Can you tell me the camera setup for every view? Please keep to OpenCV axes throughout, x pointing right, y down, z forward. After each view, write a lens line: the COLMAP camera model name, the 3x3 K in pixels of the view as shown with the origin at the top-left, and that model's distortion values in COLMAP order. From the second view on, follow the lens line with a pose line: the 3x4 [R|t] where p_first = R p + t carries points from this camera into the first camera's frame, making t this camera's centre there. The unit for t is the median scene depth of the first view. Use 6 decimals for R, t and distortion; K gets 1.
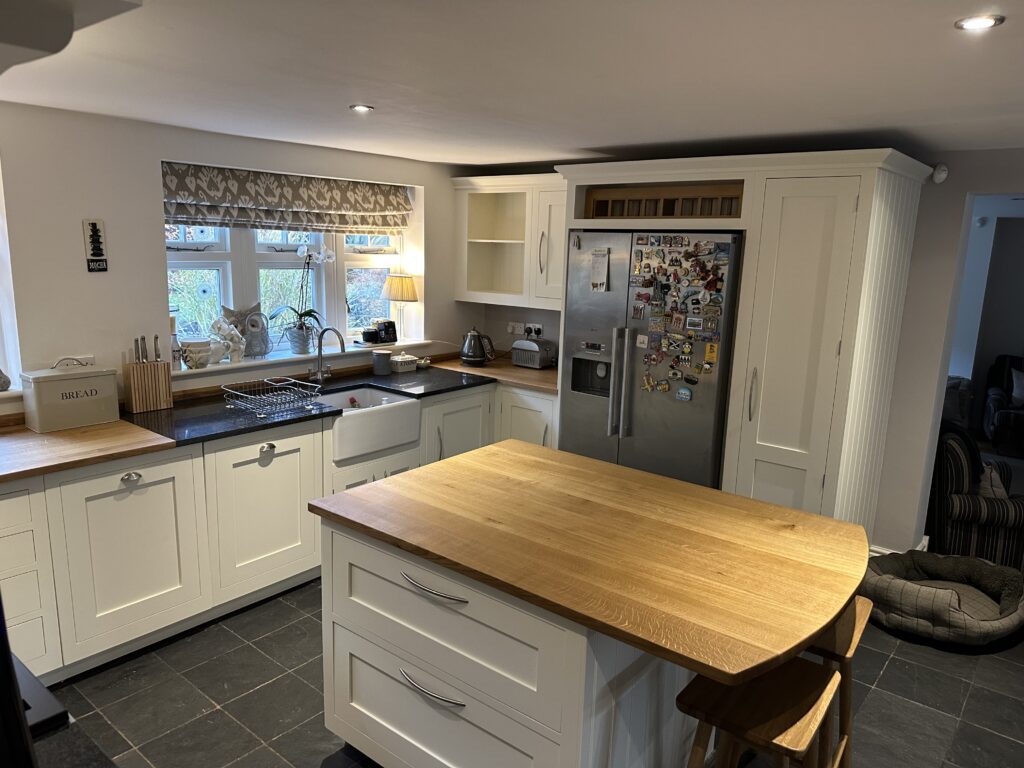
lens RADIAL K [[714.8, 0, 512.1], [0, 714.8, 392.8], [0, 0, 1]] dist [0.130470, -0.205972]
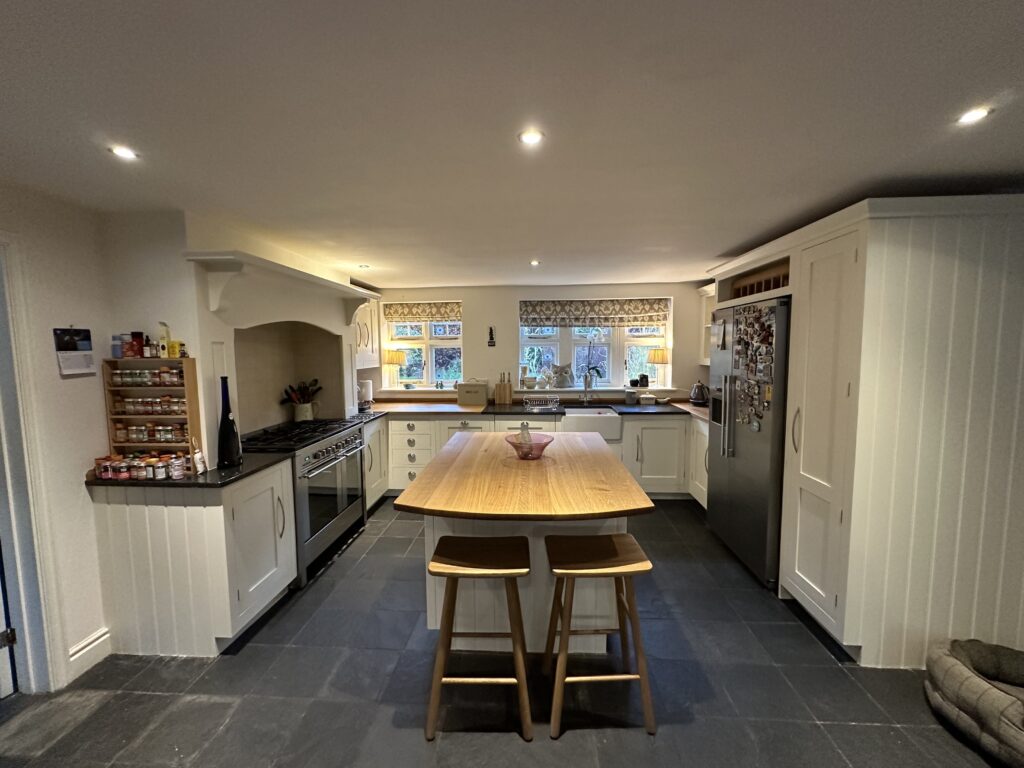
lens RADIAL K [[411.5, 0, 512.0], [0, 411.5, 384.0], [0, 0, 1]] dist [-0.000761, -0.000229]
pose [[0.584694, 0.037559, -0.810384, 0.594186], [-0.143504, 0.987963, -0.057750, 0.033258], [0.798460, 0.150059, 0.583046, 0.228926]]
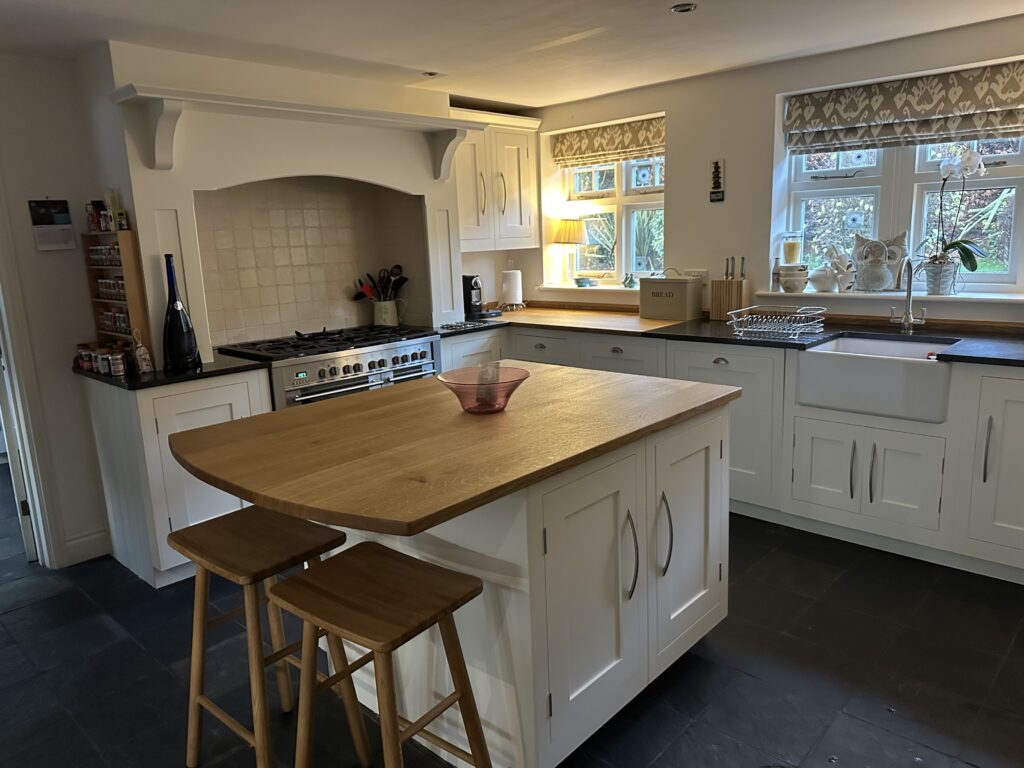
lens RADIAL K [[720.7, 0, 506.4], [0, 720.7, 389.4], [0, 0, 1]] dist [0.040792, -0.058758]
pose [[-0.072062, 0.184543, -0.980179, 0.679463], [-0.171667, 0.965774, 0.194452, -0.033576], [0.982516, 0.182277, -0.037916, 0.705456]]
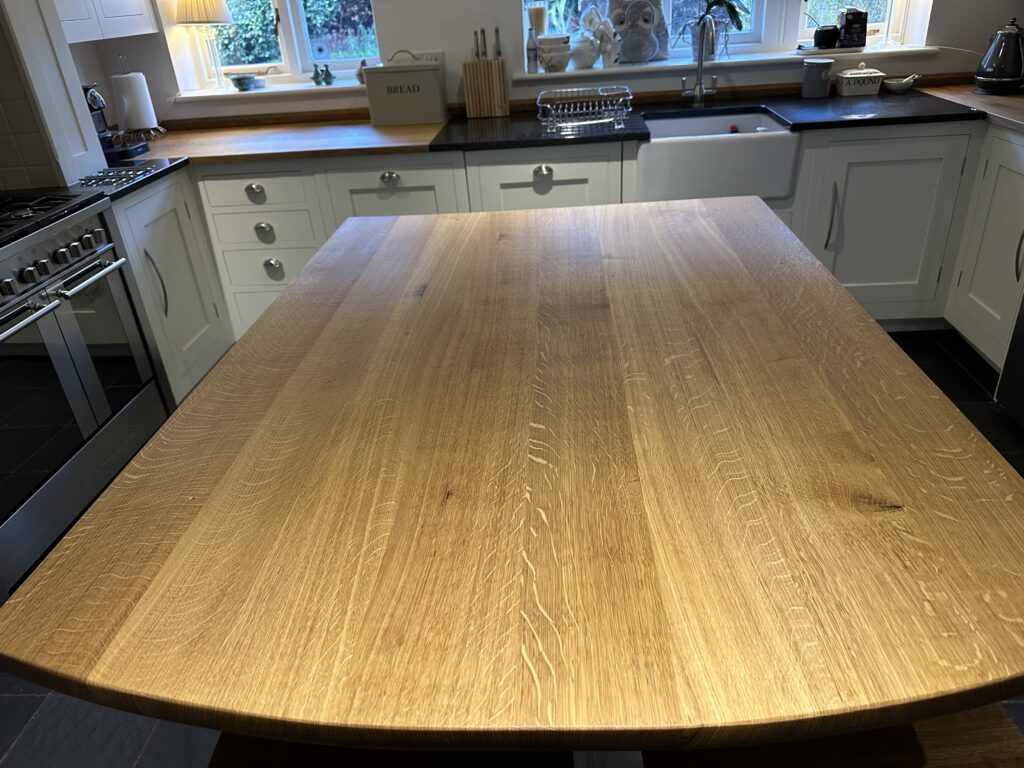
lens RADIAL K [[731.4, 0, 516.9], [0, 731.4, 388.5], [0, 0, 1]] dist [0.035780, -0.040620]
pose [[0.584371, 0.331617, -0.740635, 0.337357], [-0.088502, 0.933290, 0.348049, 0.017606], [0.806646, -0.137842, 0.574736, 0.432701]]
